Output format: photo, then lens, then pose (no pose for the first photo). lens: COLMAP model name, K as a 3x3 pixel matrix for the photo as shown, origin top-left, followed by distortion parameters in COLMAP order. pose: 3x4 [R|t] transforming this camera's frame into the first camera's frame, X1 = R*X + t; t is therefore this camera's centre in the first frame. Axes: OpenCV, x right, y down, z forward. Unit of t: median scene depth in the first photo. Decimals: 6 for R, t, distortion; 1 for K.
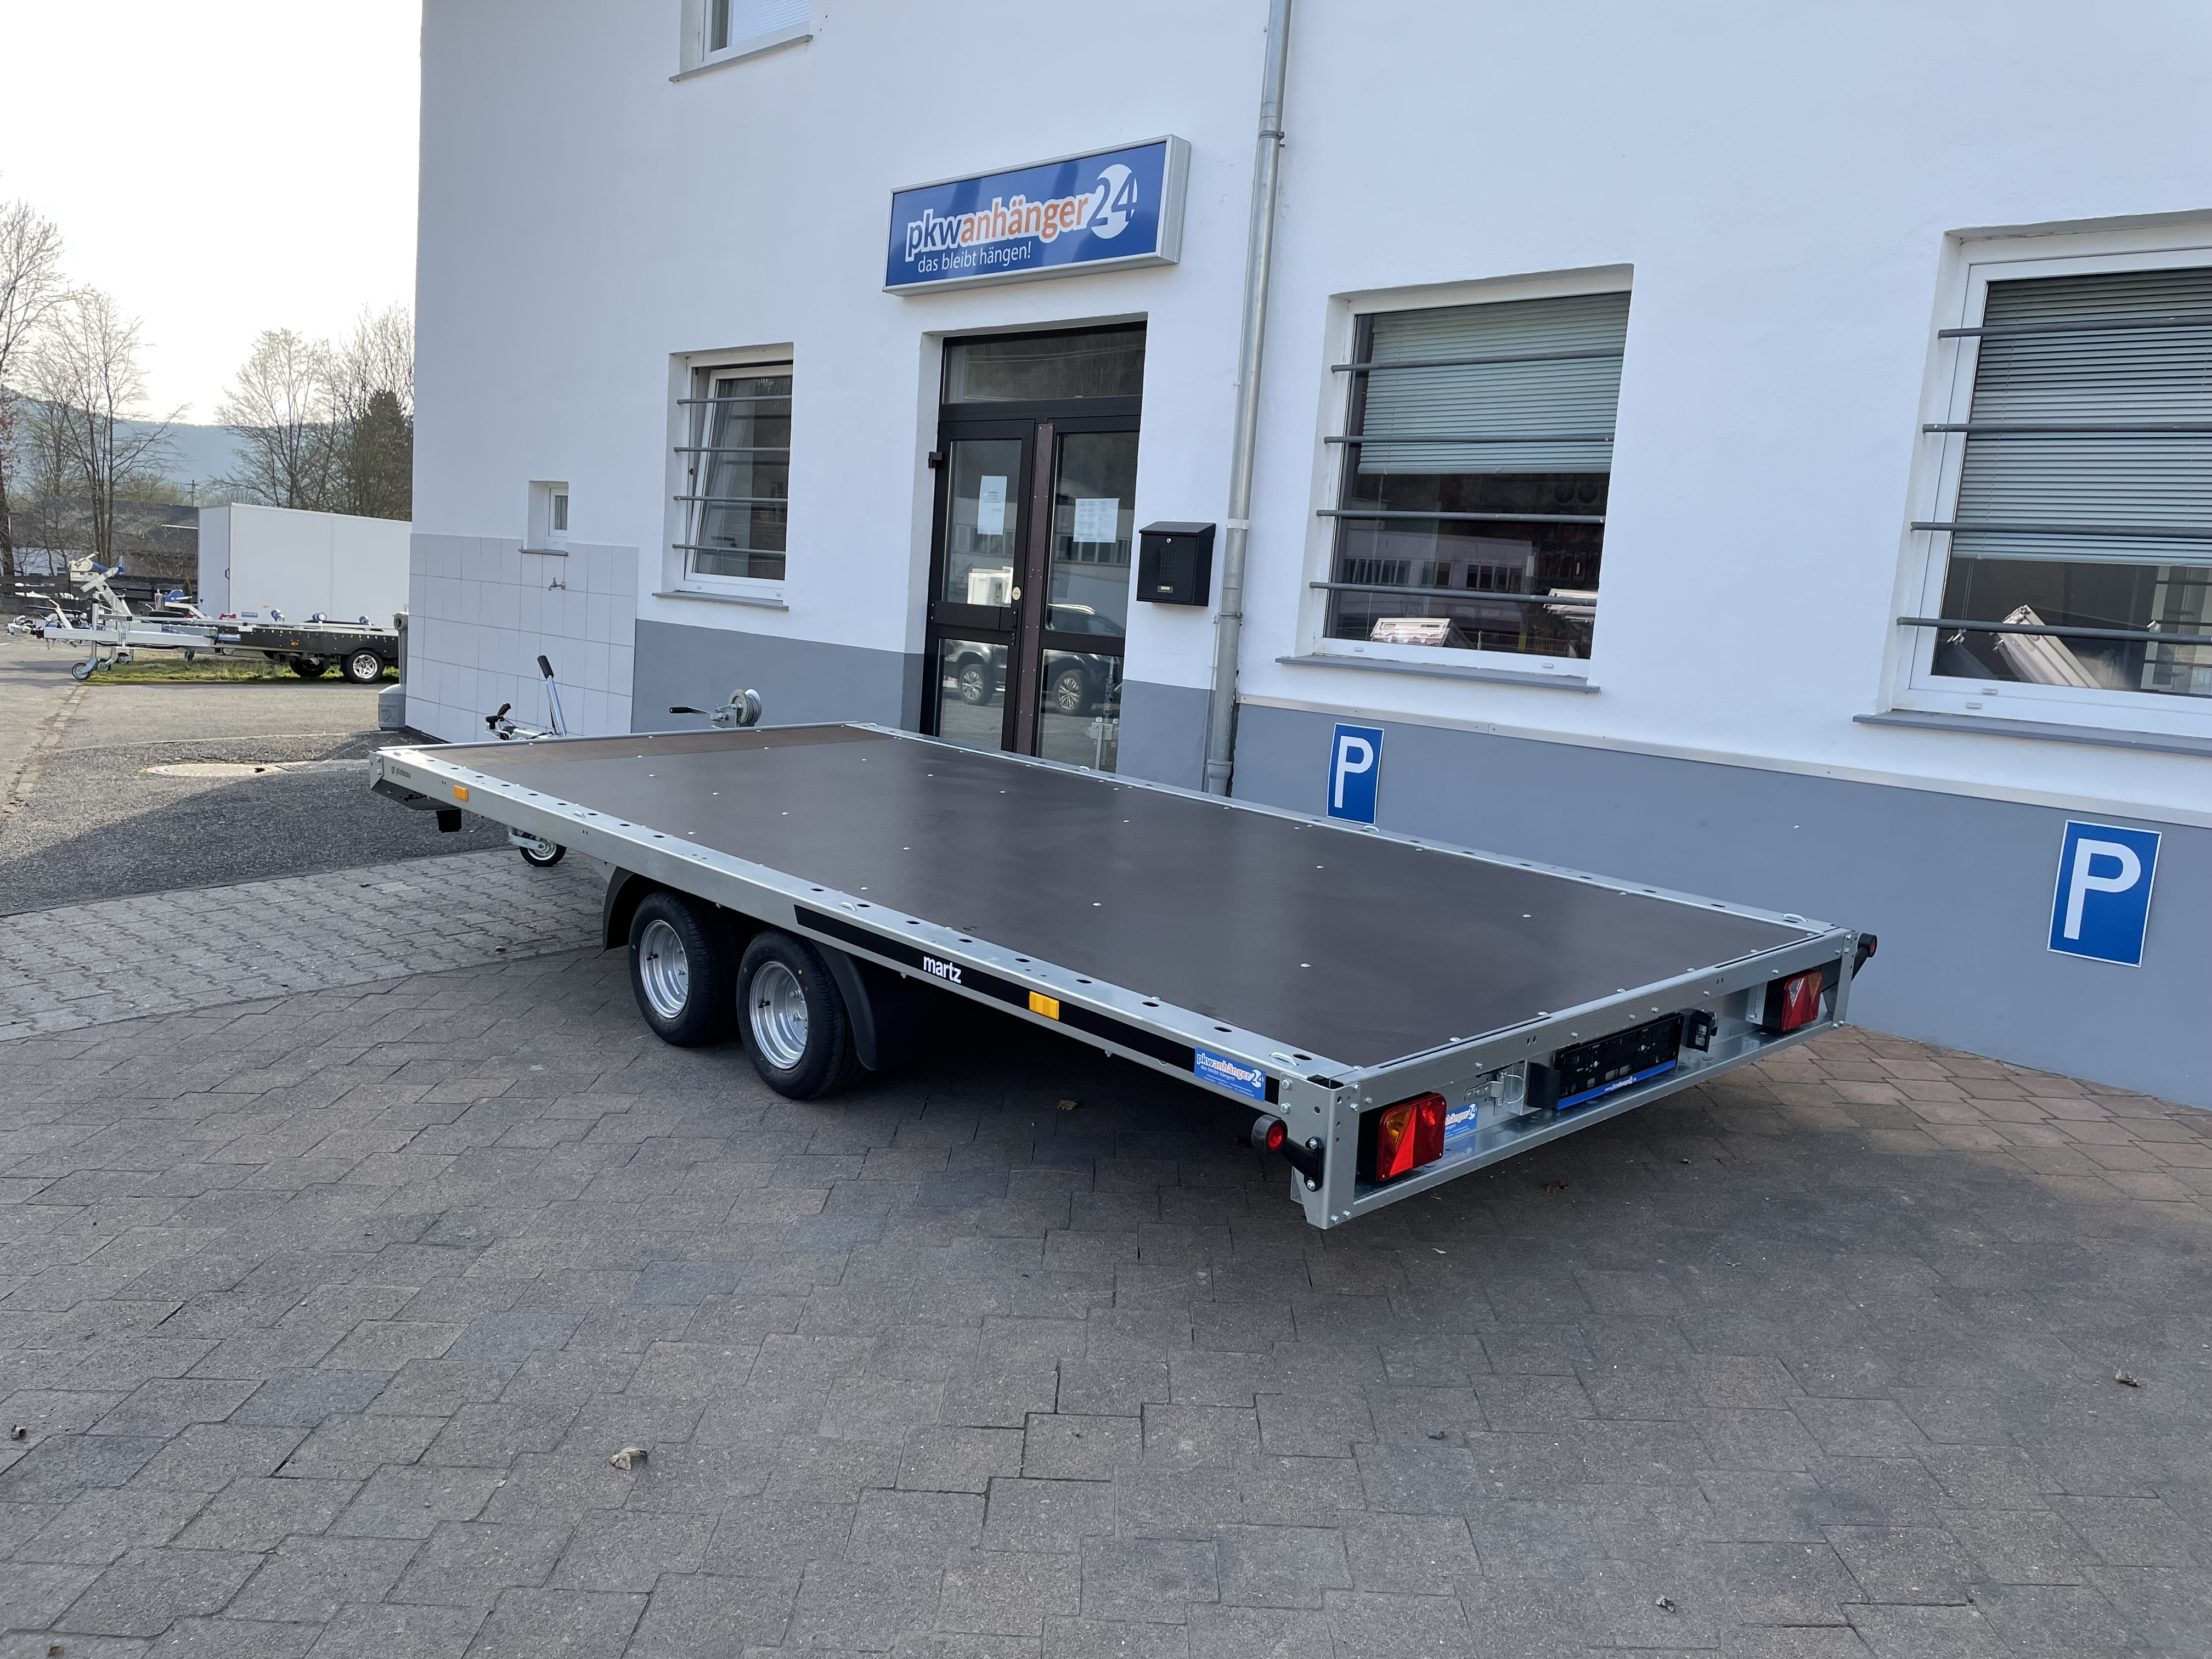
lens RADIAL K [[1660.0, 0, 1116.1], [0, 1660.0, 821.9], [0, 0, 1]] dist [0.087411, -0.110621]
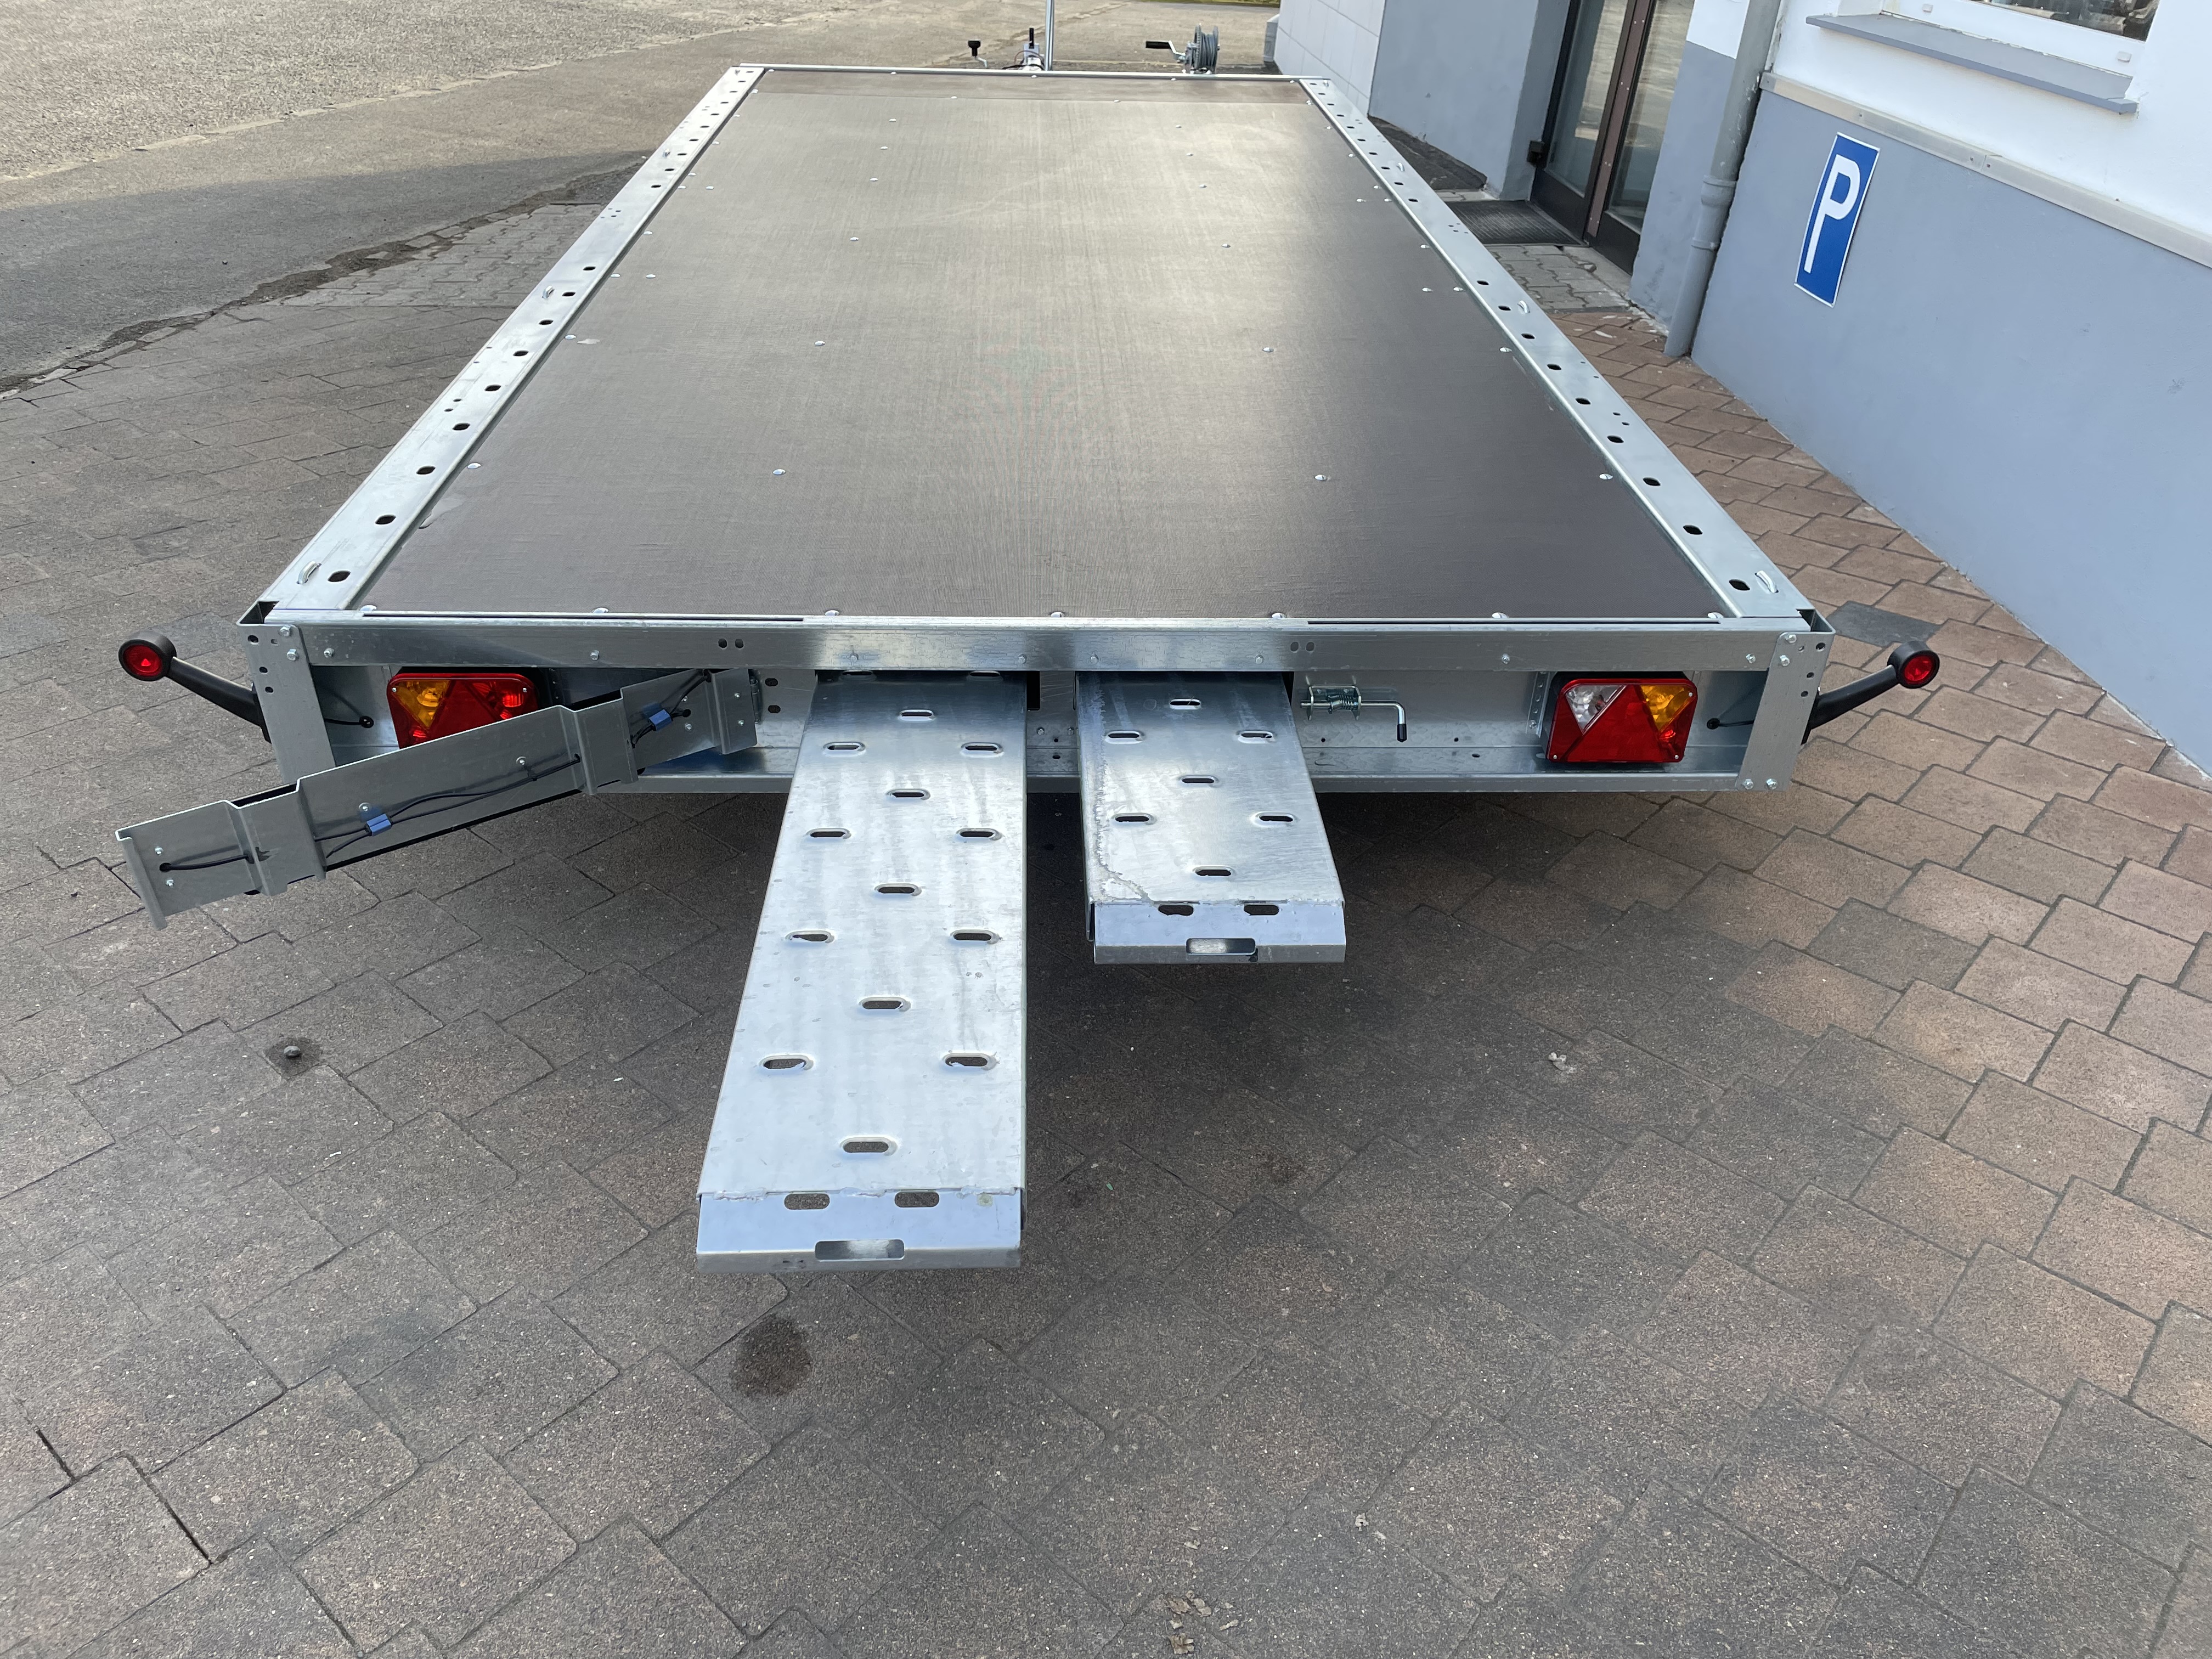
lens RADIAL K [[1660.0, 0, 1113.9], [0, 1660.0, 828.0], [0, 0, 1]] dist [0.087411, -0.110621]
pose [[0.757208, 0.327004, -0.565424, 0.340388], [-0.106773, 0.915981, 0.386754, -0.032227], [0.644387, -0.232482, 0.728503, 0.259428]]
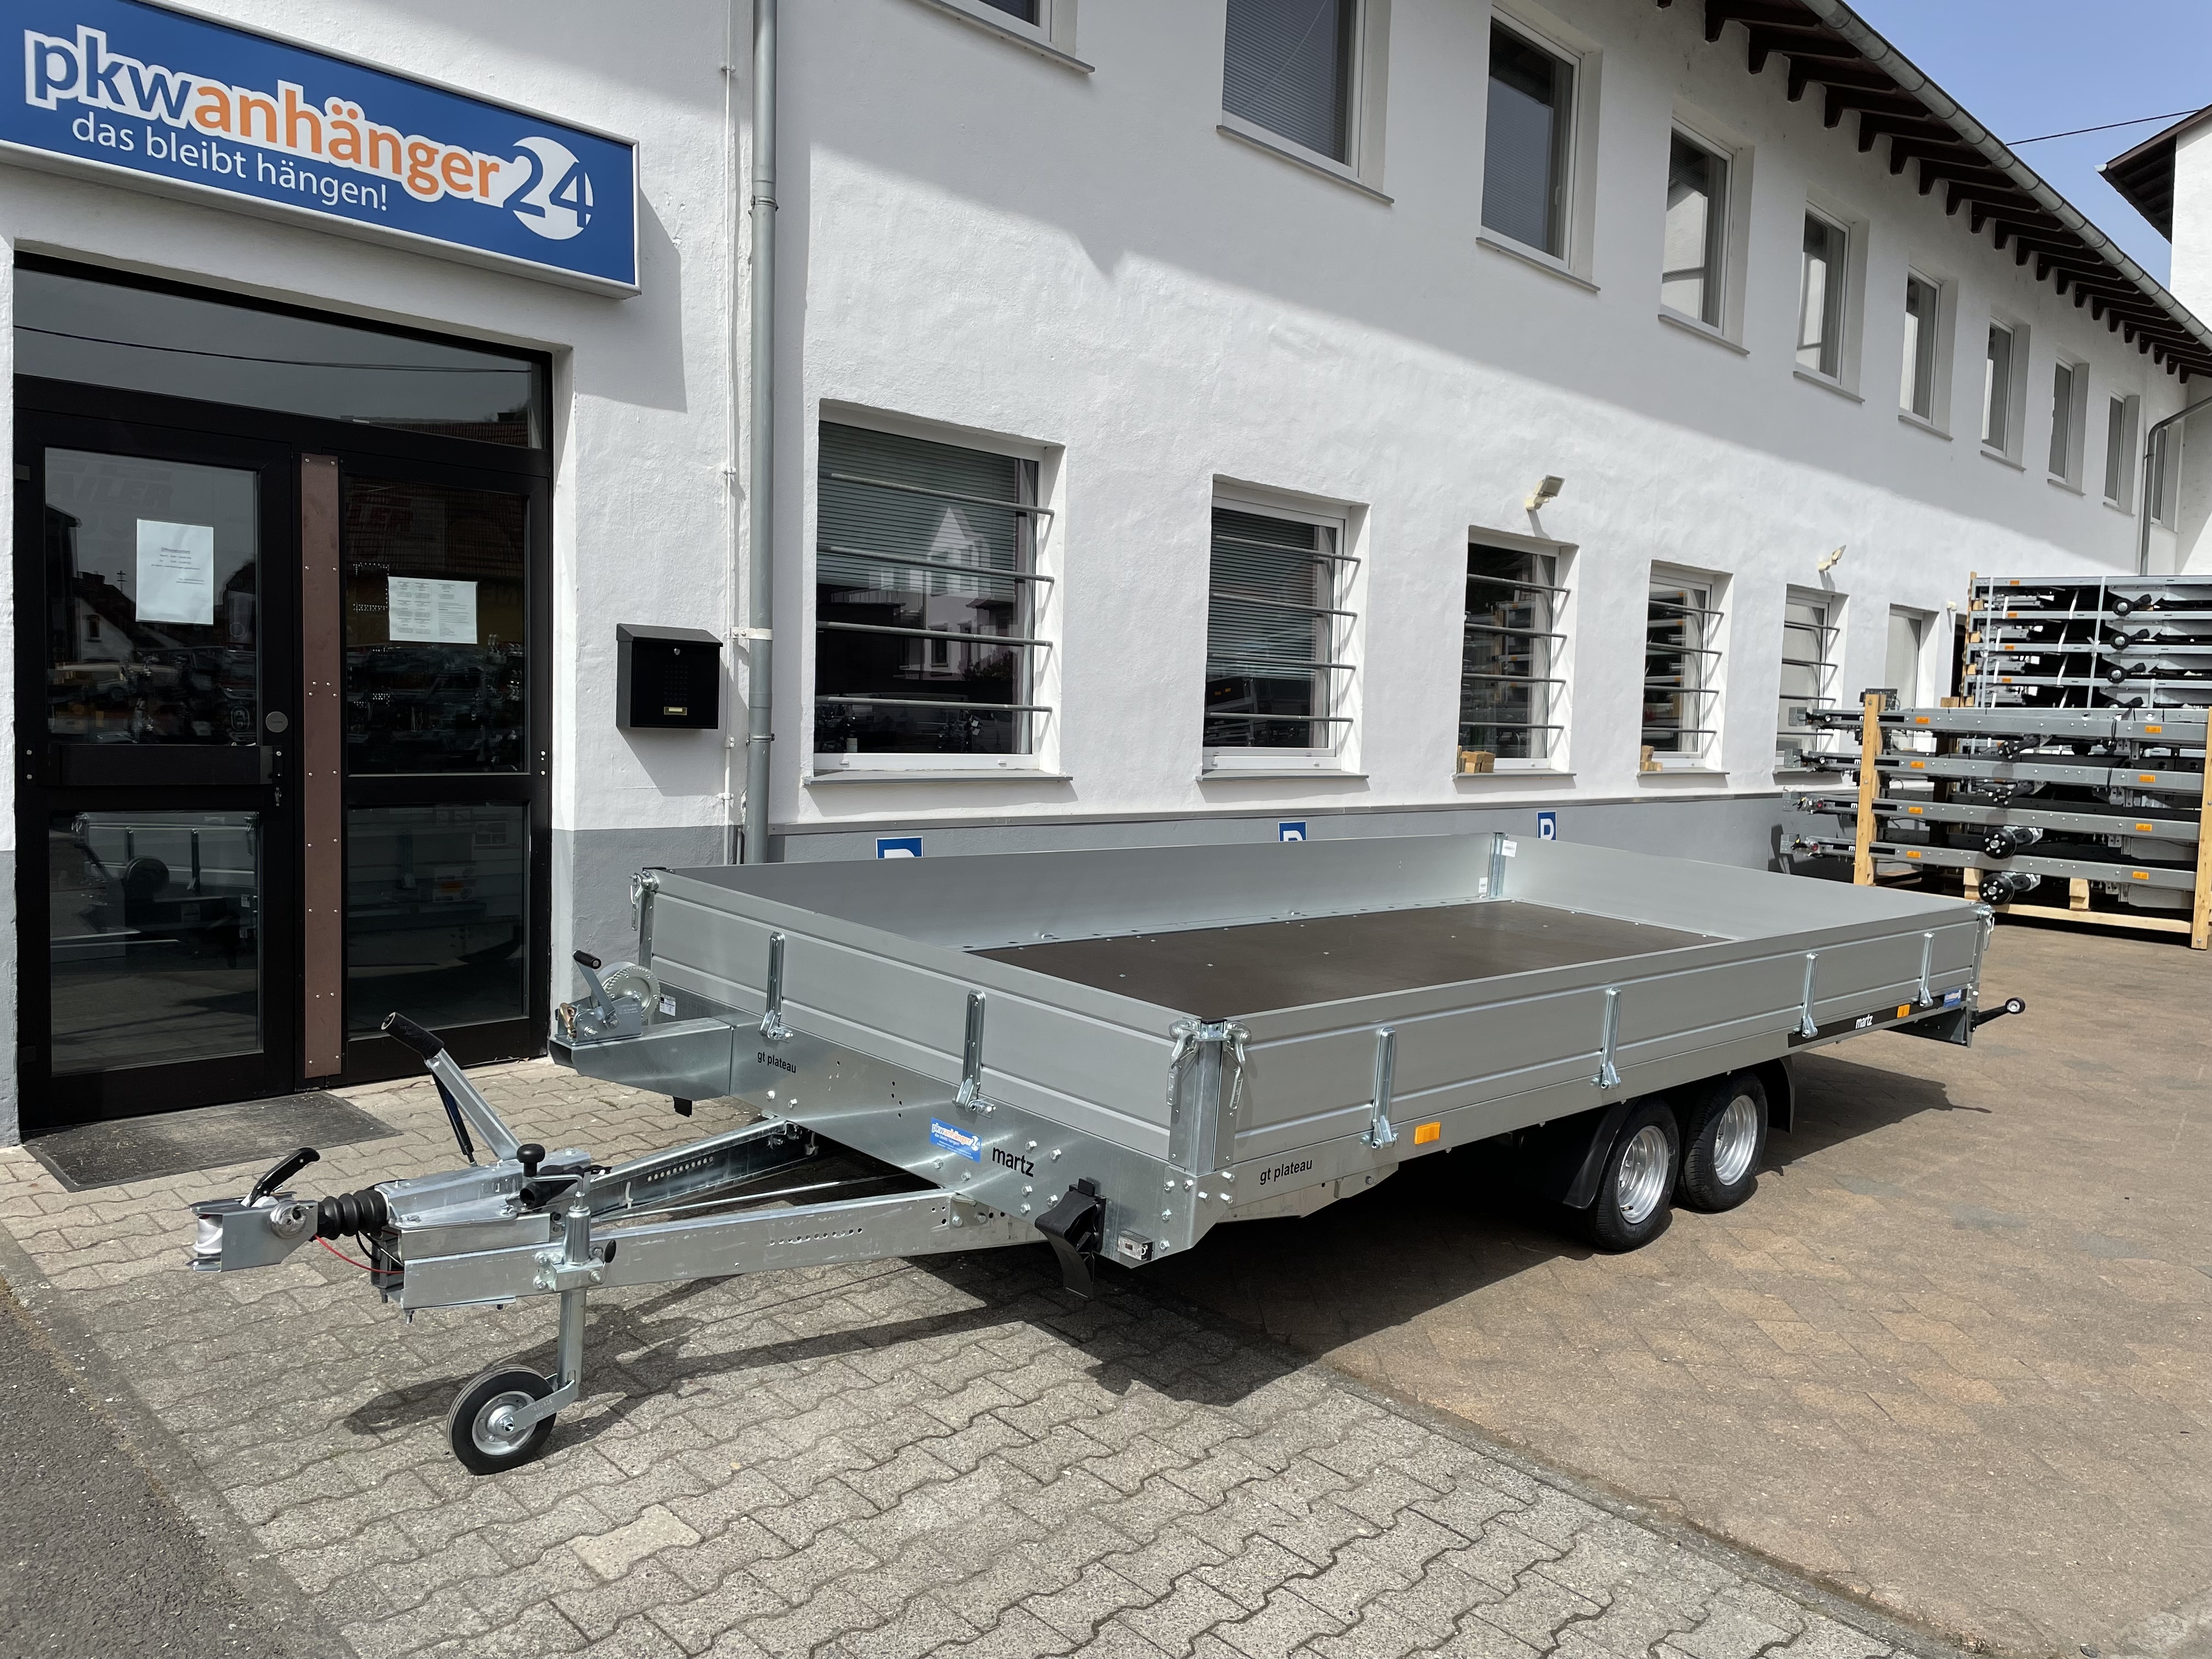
lens RADIAL K [[1660.0, 0, 1121.6], [0, 1660.0, 823.9], [0, 0, 1]] dist [0.087411, -0.110621]
pose [[-0.034651, -0.142990, 0.989117, -0.772087], [0.098752, 0.984378, 0.145765, -0.179843], [-0.994509, 0.102728, -0.019989, 0.792537]]
